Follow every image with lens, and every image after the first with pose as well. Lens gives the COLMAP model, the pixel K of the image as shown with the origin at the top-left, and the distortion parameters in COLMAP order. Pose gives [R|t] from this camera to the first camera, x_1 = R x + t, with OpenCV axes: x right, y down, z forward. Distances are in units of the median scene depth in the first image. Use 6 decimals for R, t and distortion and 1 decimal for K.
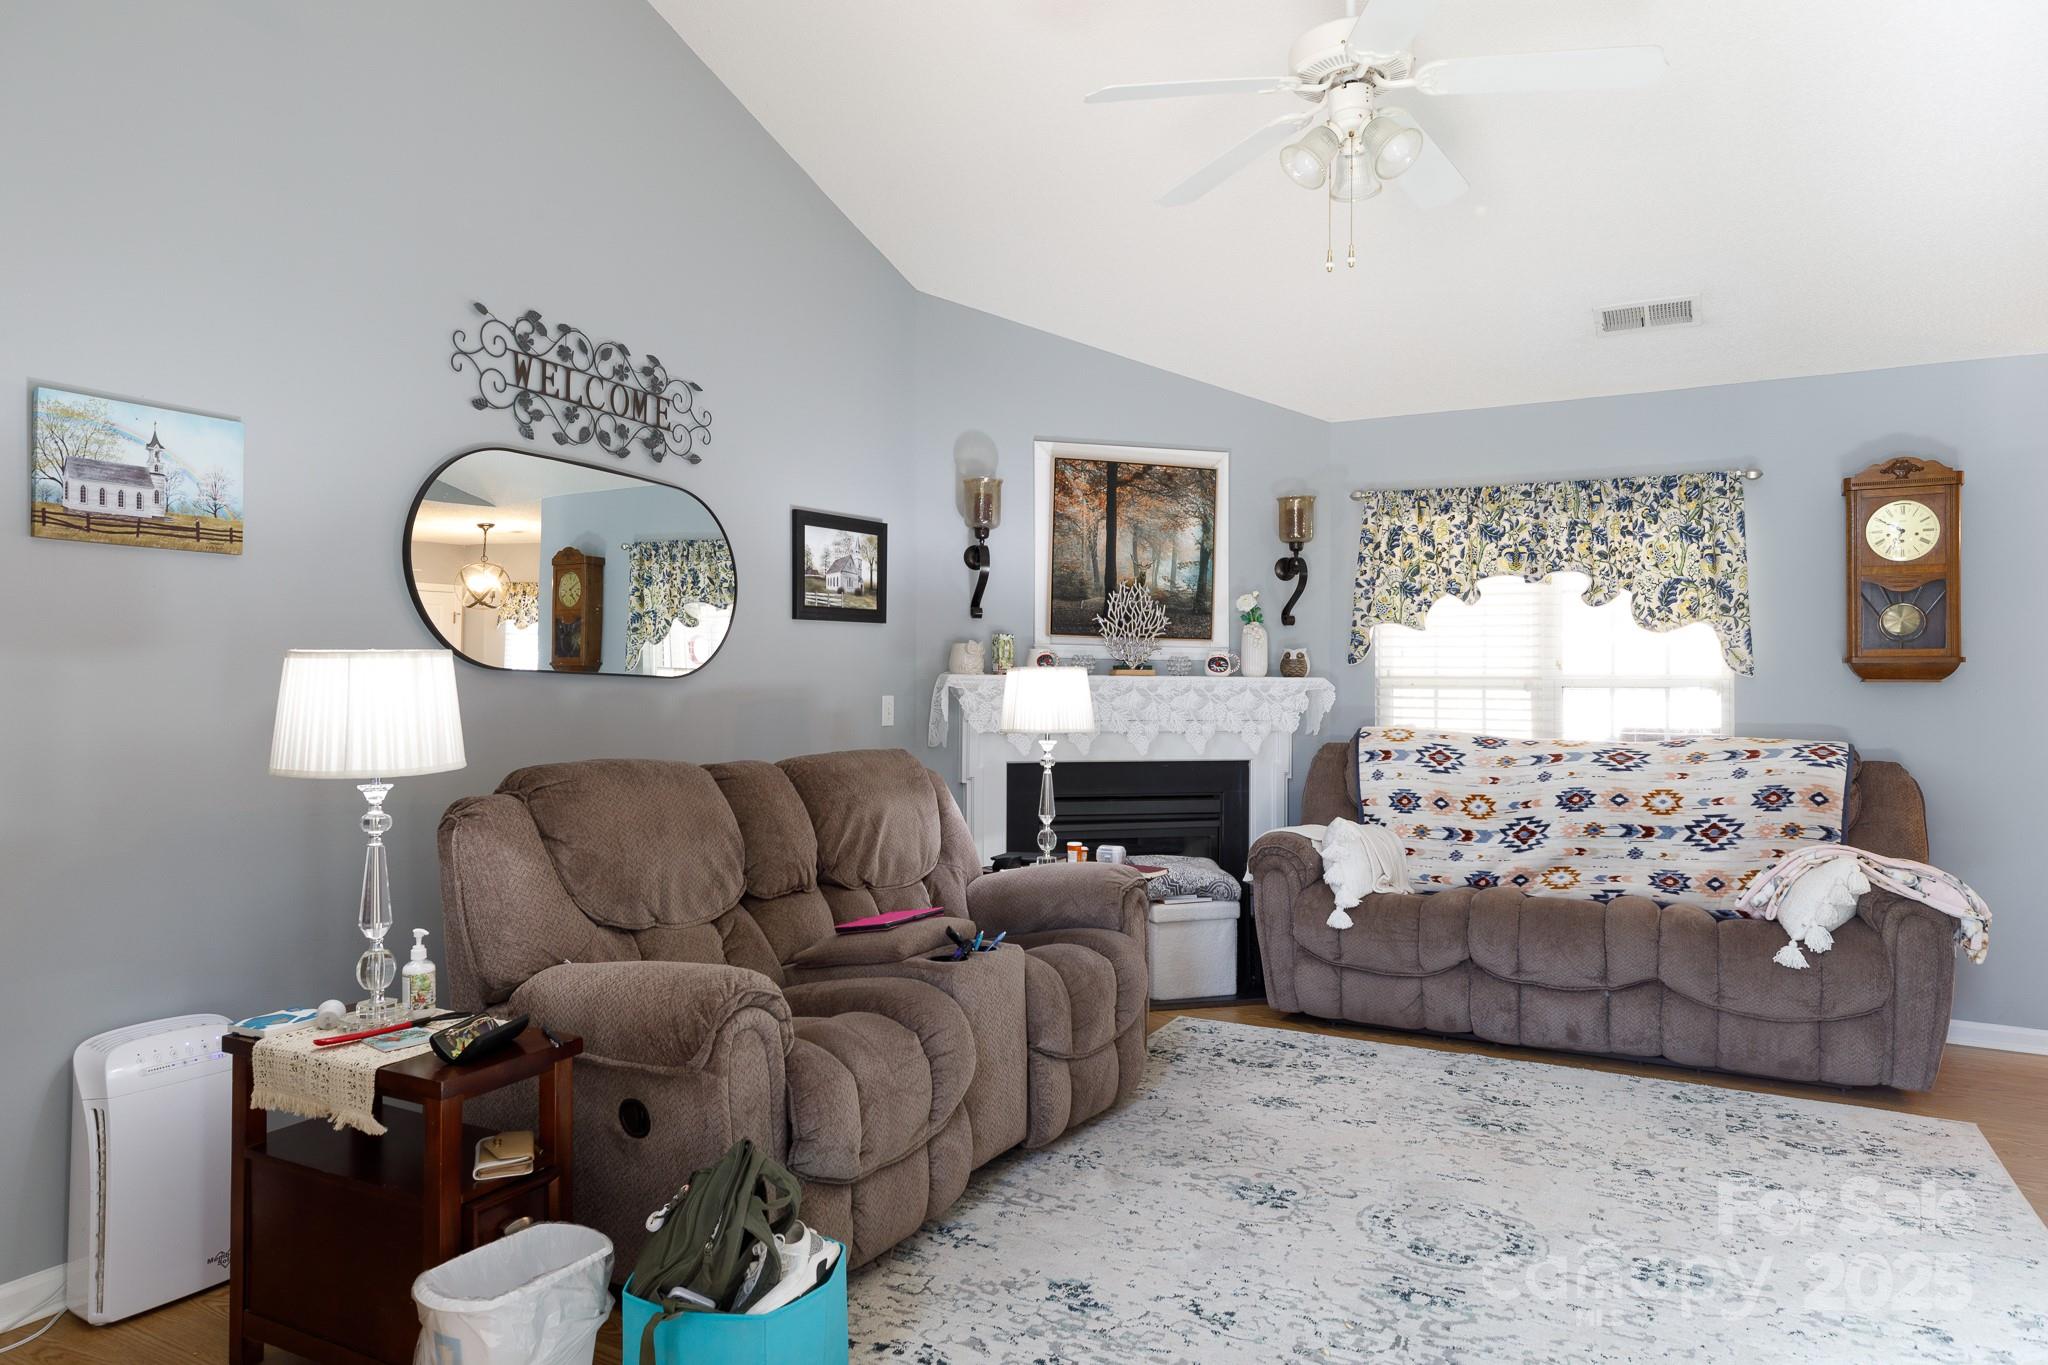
lens RADIAL K [[1290.3, 0, 1028.7], [0, 1290.3, 655.4], [0, 0, 1]] dist [0.008462, -0.002302]
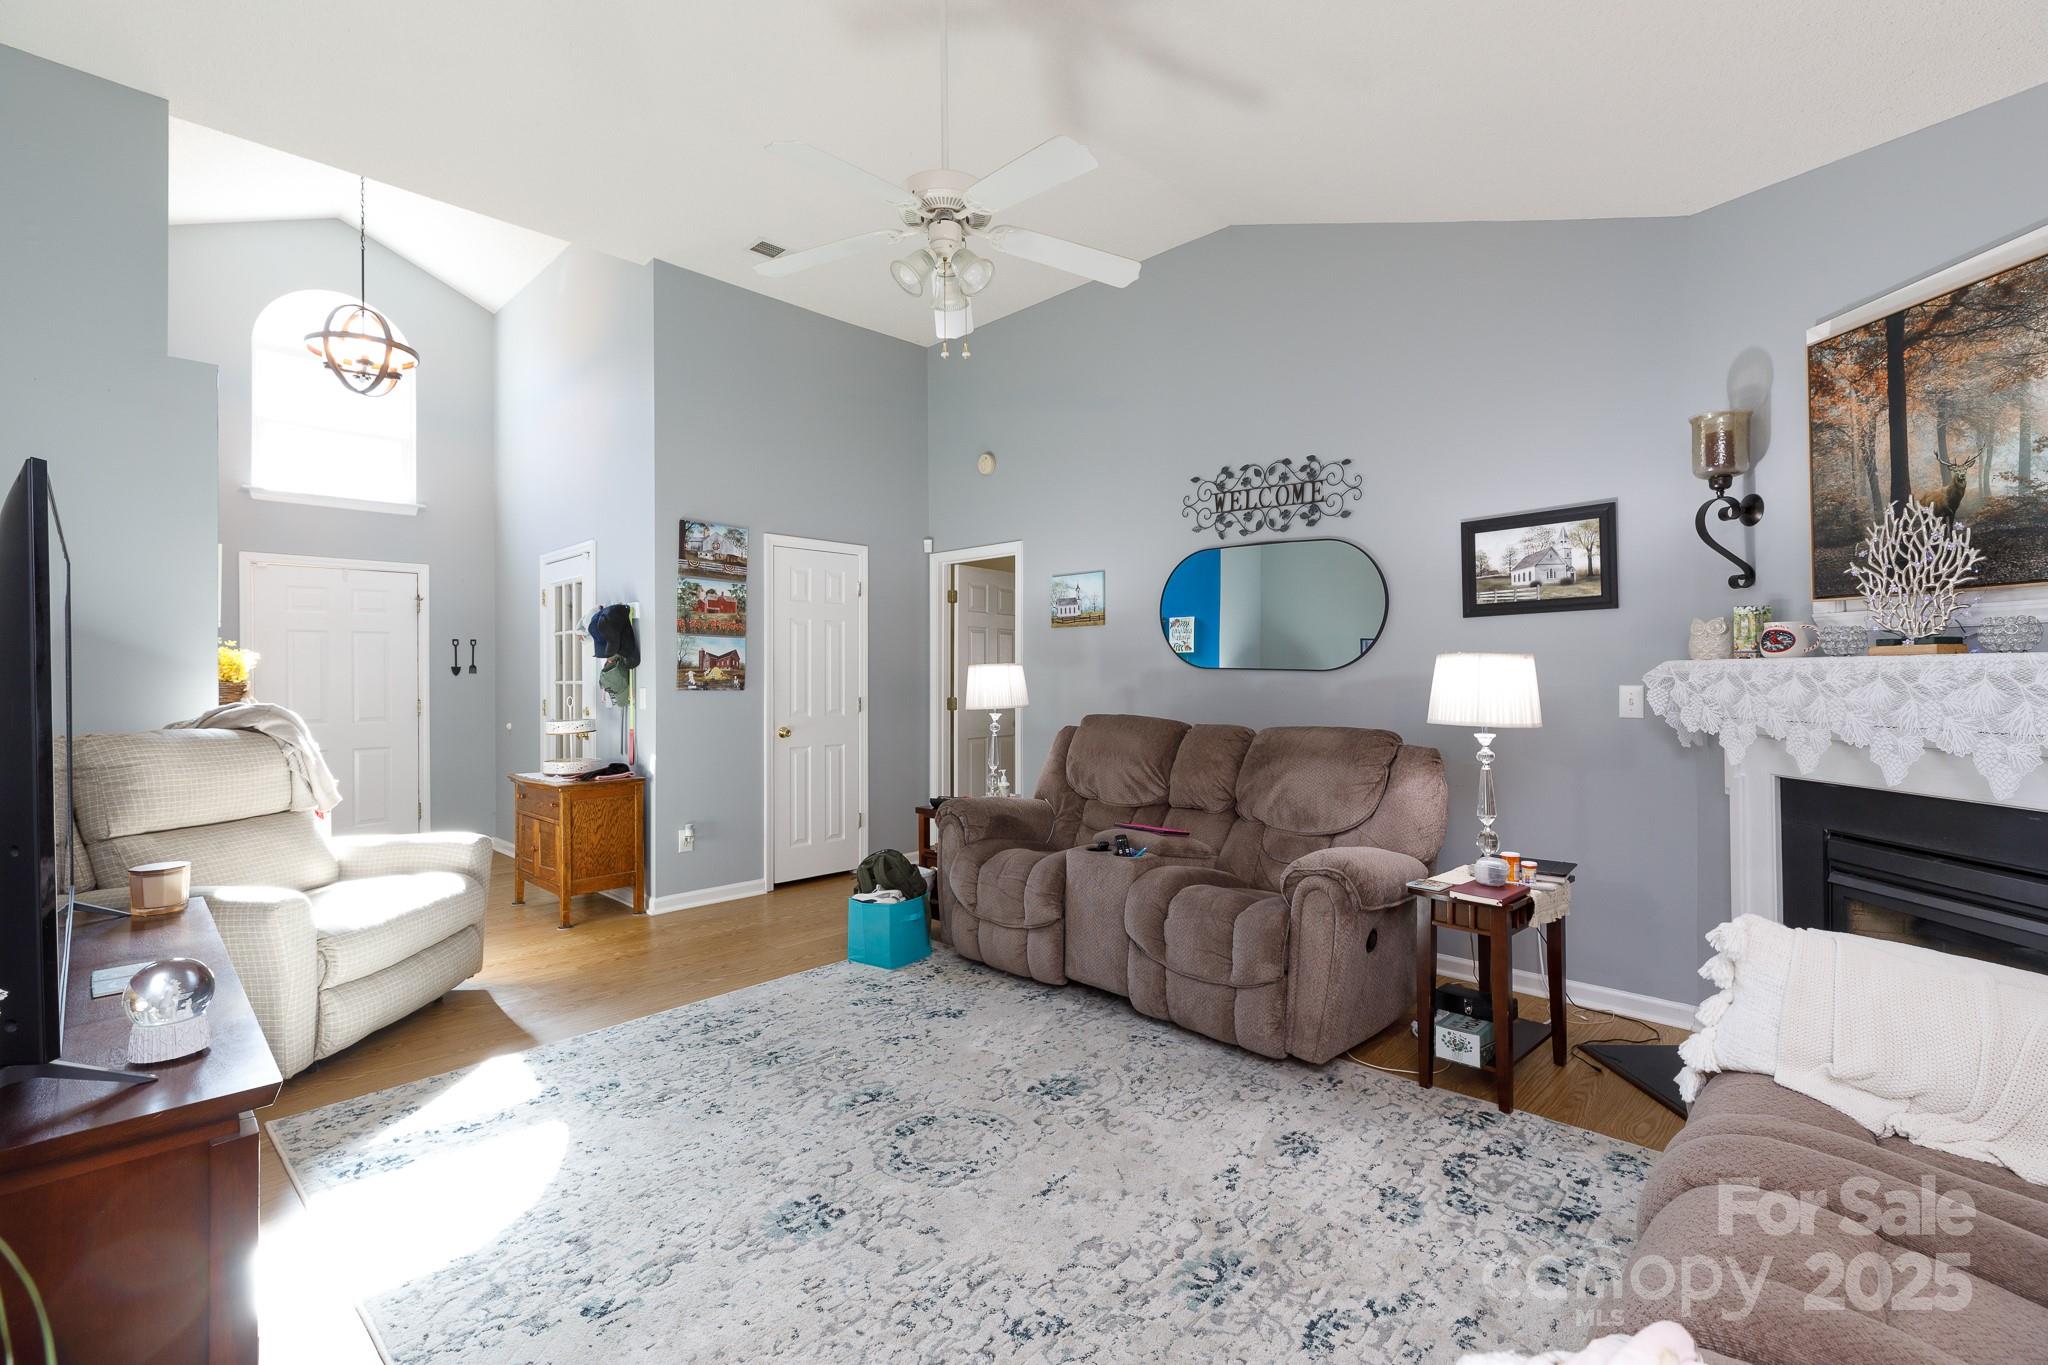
lens RADIAL K [[925.1, 0, 1015.5], [0, 925.1, 660.2], [0, 0, 1]] dist [0.000304, 0.000764]
pose [[-0.280332, -0.021101, -0.959671, 0.825507], [0.024728, 0.999268, -0.029195, 0.027420], [0.959585, -0.031915, -0.279605, 0.963201]]
